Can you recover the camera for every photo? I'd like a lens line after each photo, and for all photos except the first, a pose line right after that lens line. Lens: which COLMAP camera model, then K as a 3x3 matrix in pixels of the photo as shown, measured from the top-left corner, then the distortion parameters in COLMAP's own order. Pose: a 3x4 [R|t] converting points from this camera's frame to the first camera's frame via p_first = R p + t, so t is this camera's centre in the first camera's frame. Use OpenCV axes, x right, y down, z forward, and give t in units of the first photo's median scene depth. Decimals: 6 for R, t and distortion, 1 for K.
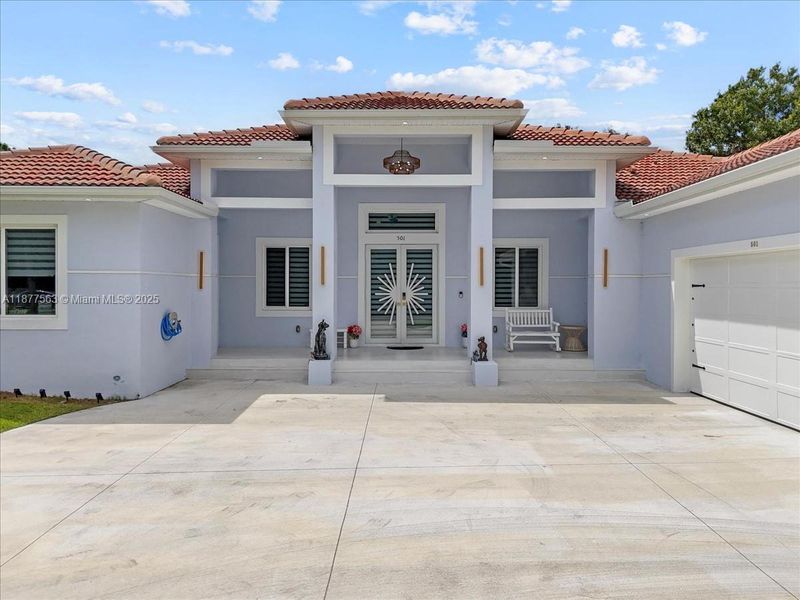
lens RADIAL K [[587.1, 0, 398.2], [0, 587.1, 291.8], [0, 0, 1]] dist [0.044102, -0.033160]
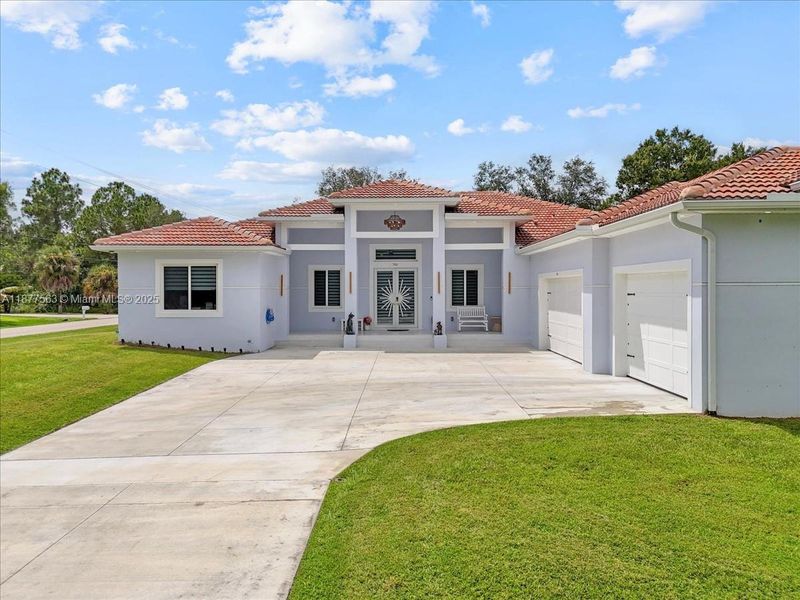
lens RADIAL K [[587.1, 0, 398.8], [0, 587.1, 295.7], [0, 0, 1]] dist [0.044102, -0.033160]
pose [[0.999946, -0.005275, -0.008911, 0.032071], [0.005286, 0.999985, 0.001114, -0.005133], [0.008905, -0.001161, 0.999960, -0.727413]]
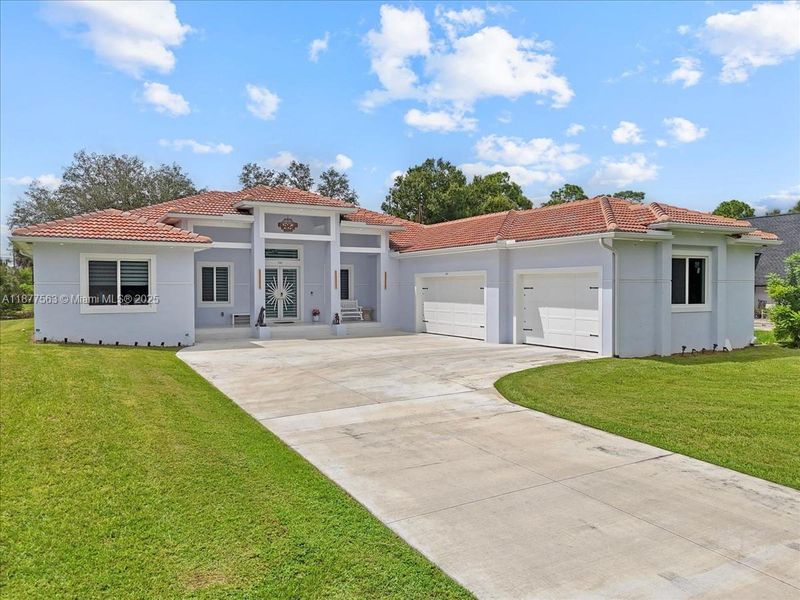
lens RADIAL K [[587.1, 0, 396.1], [0, 587.1, 303.8], [0, 0, 1]] dist [0.044102, -0.033160]
pose [[0.871817, -0.018202, 0.489494, -0.637063], [0.009431, 0.999748, 0.020379, 0.002253], [-0.489742, -0.013151, 0.871768, -0.855949]]
